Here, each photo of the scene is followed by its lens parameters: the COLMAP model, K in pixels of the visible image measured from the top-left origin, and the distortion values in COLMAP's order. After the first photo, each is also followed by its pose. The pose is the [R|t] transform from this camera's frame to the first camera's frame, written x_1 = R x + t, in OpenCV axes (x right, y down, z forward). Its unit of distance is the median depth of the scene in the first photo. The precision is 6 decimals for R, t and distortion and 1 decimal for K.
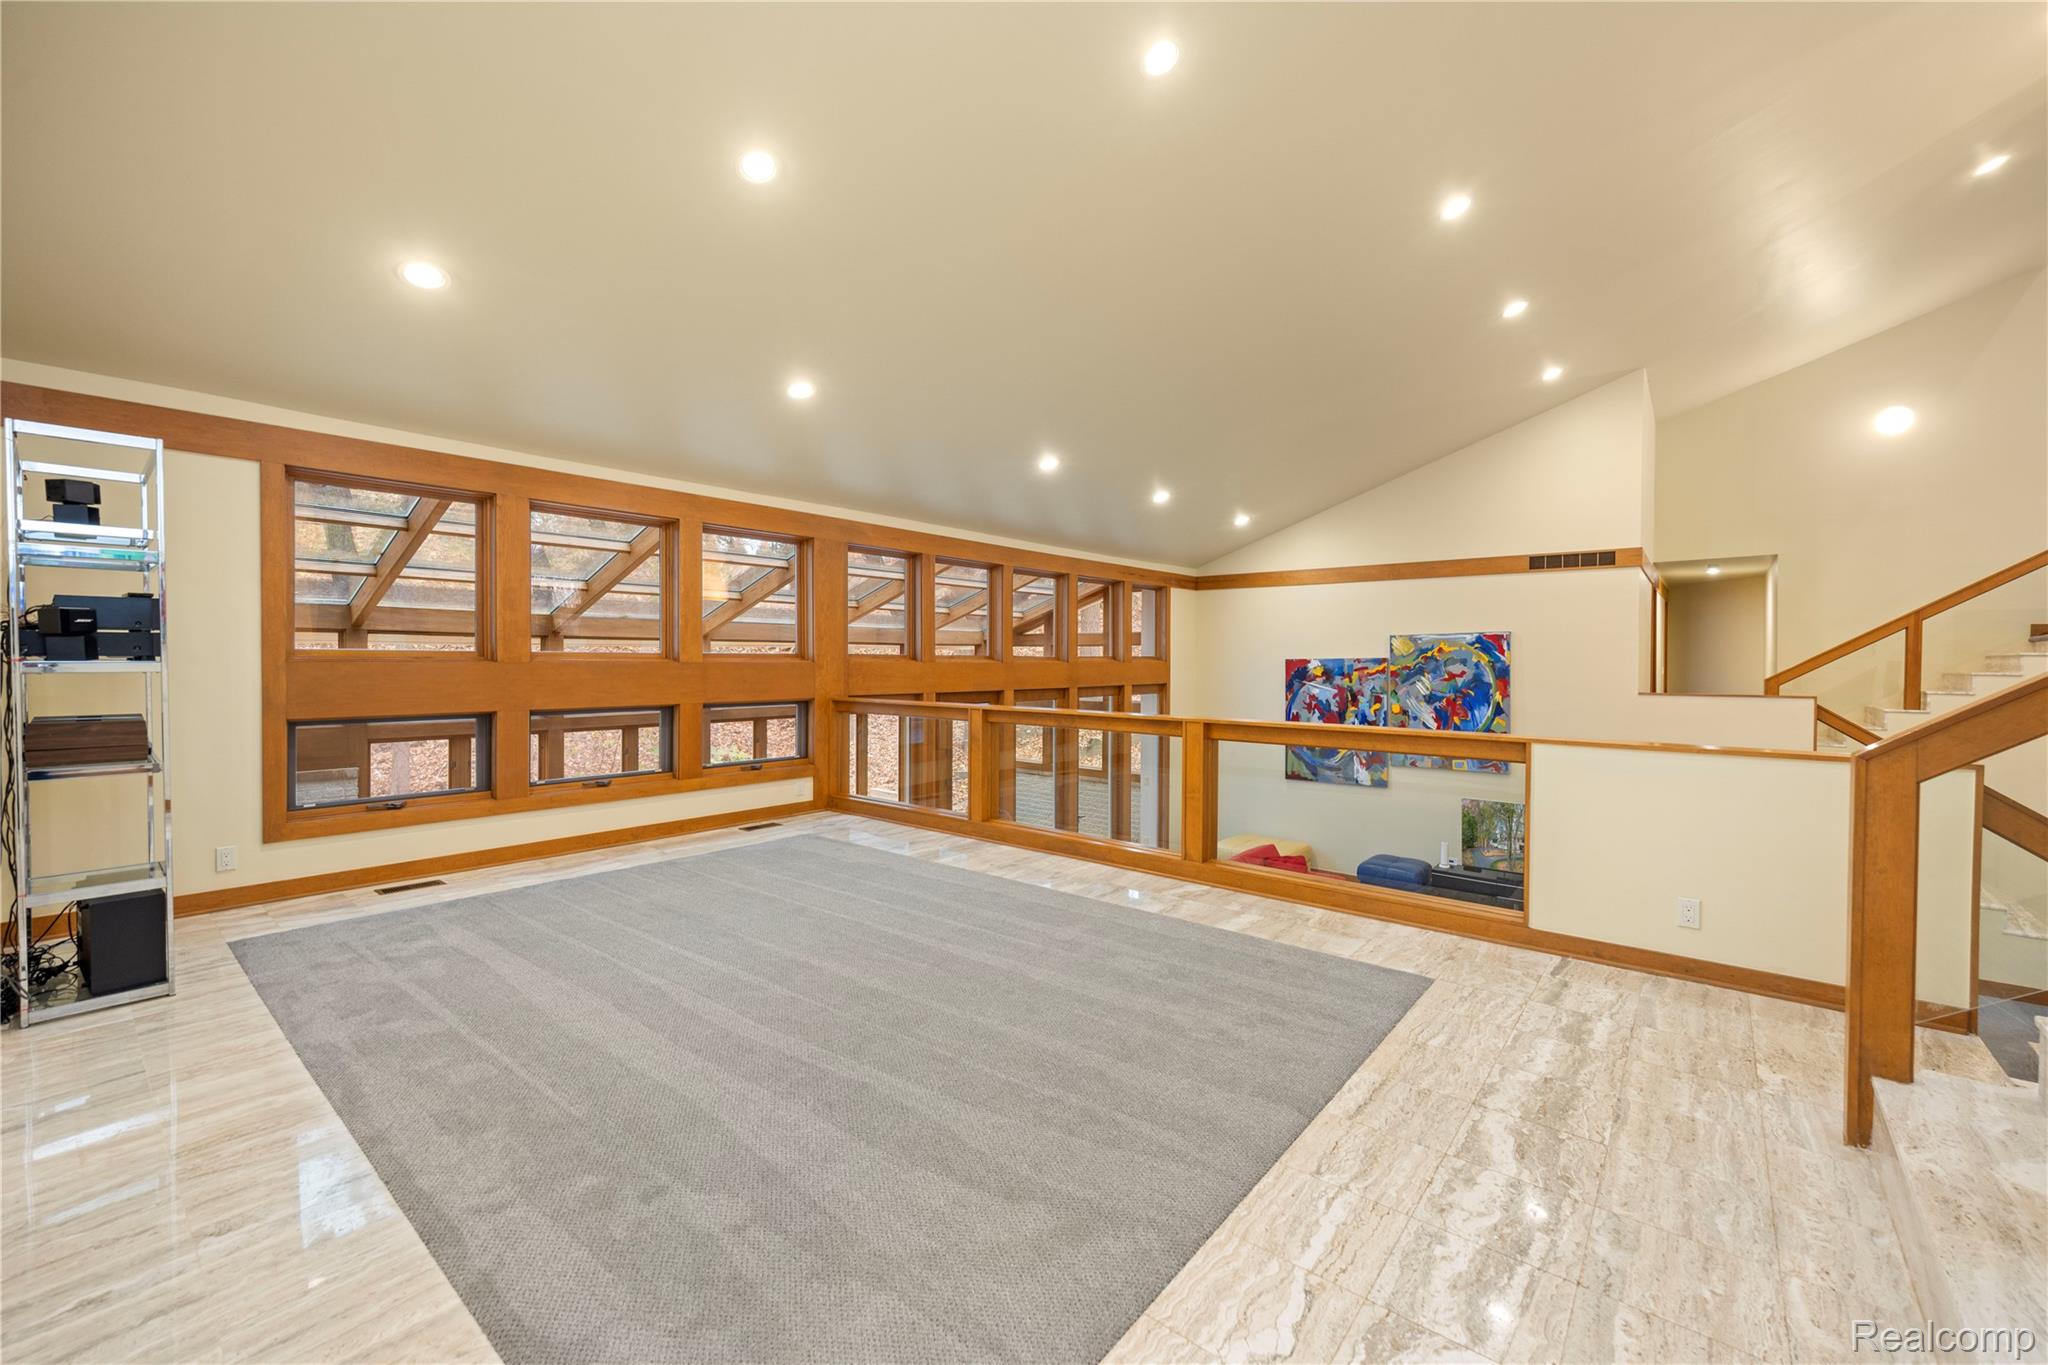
lens RADIAL K [[820.9, 0, 1010.7], [0, 820.9, 670.7], [0, 0, 1]] dist [0.000925, 0.000077]
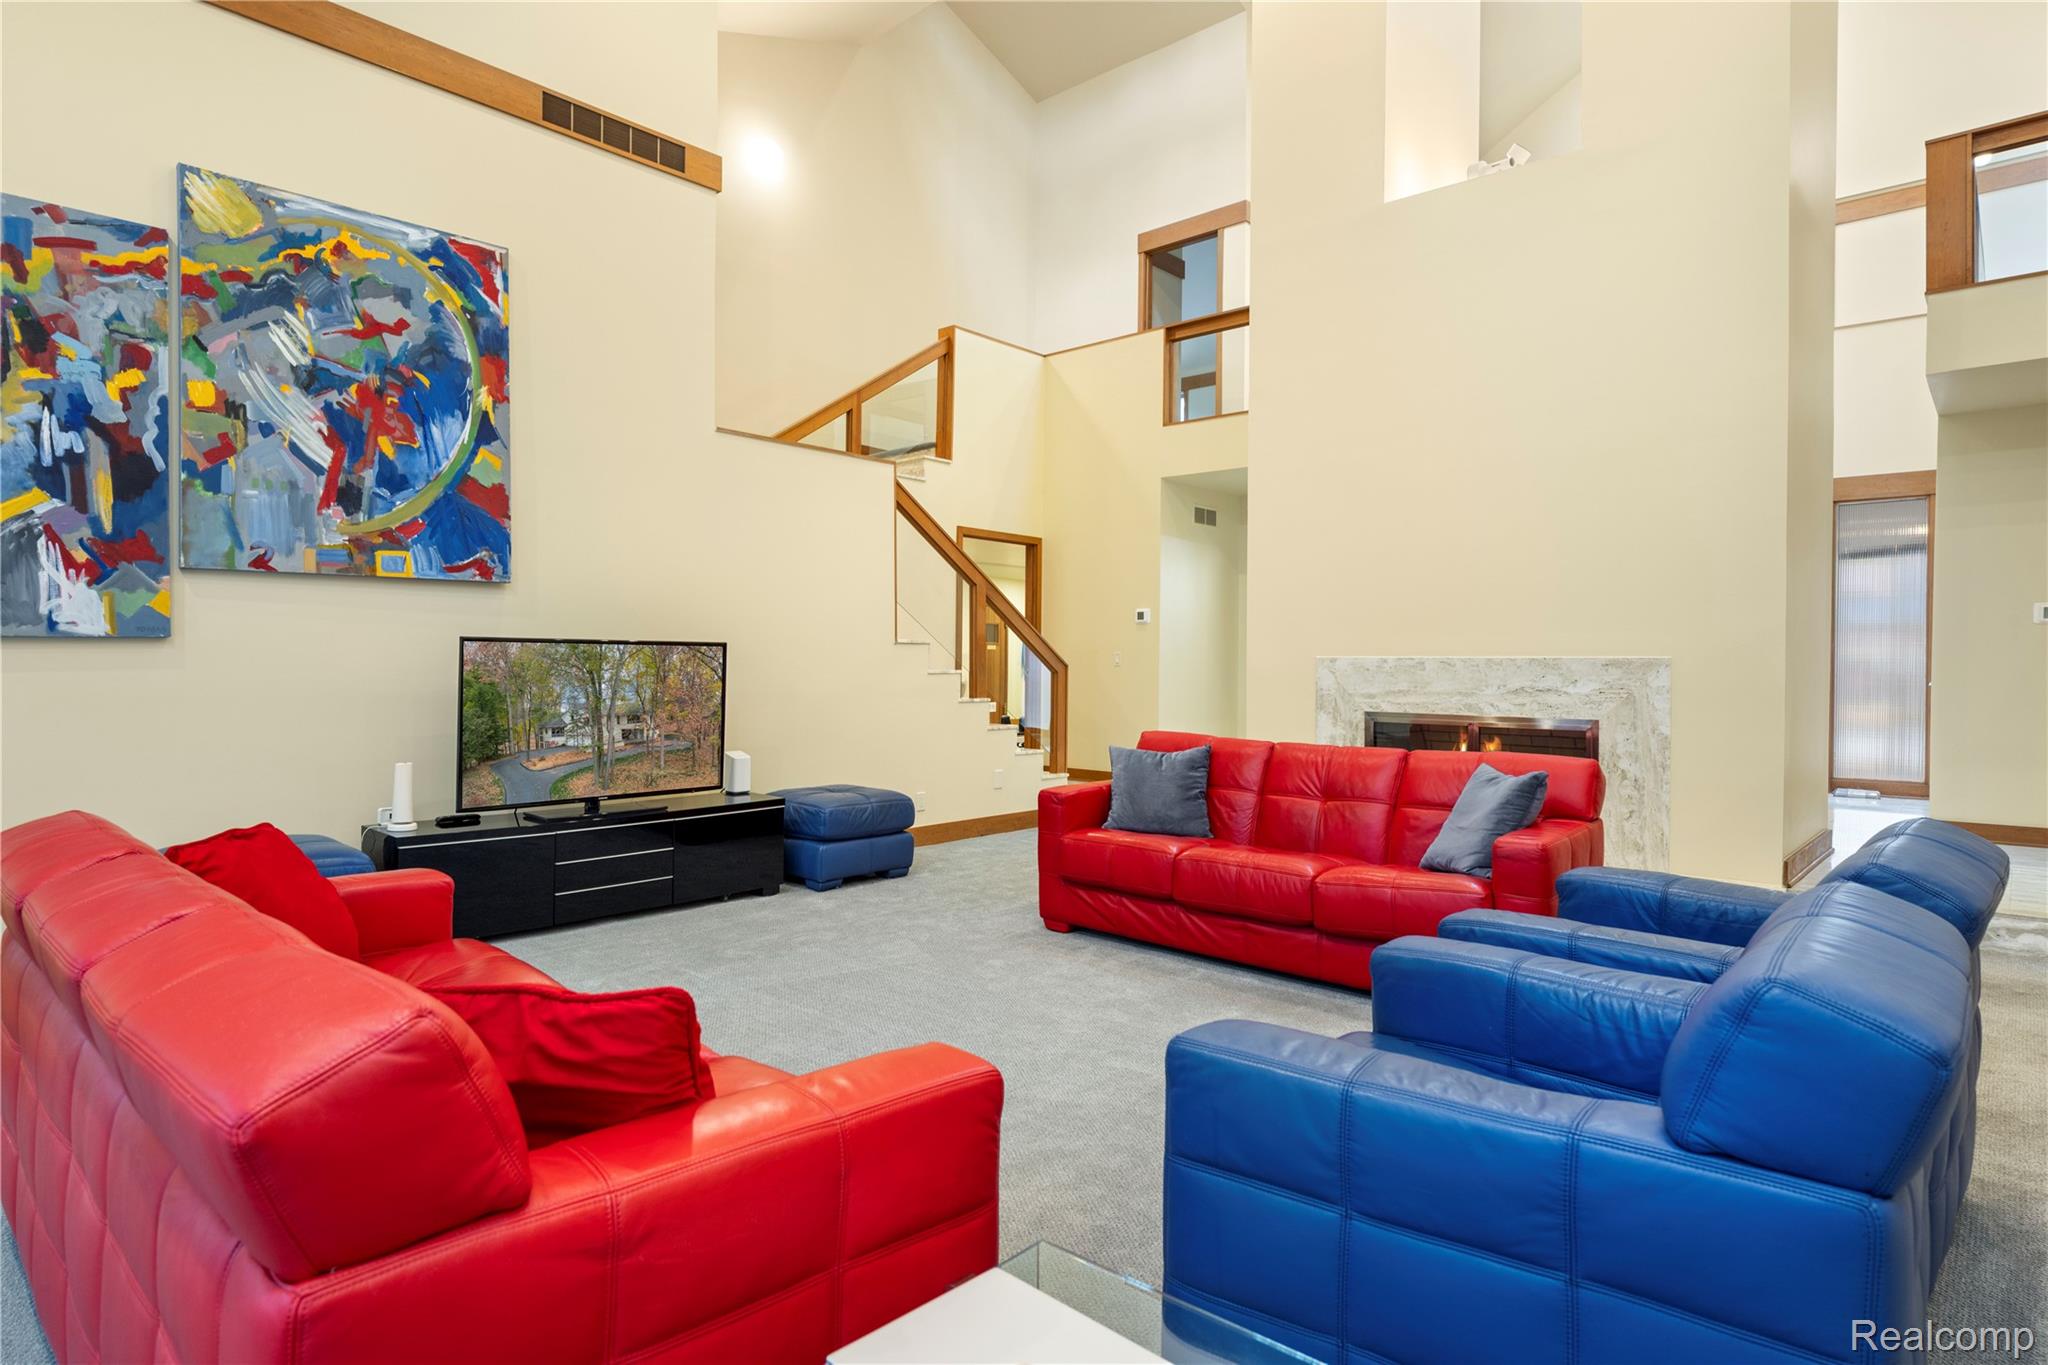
lens RADIAL K [[1102.0, 0, 1024.8], [0, 1102.0, 677.0], [0, 0, 1]] dist [-0.006147, 0.002473]
pose [[0.034680, -0.012960, 0.999314, 0.043334], [0.005924, 0.999901, 0.012762, 0.161131], [-0.999381, 0.005477, 0.034754, 0.682636]]
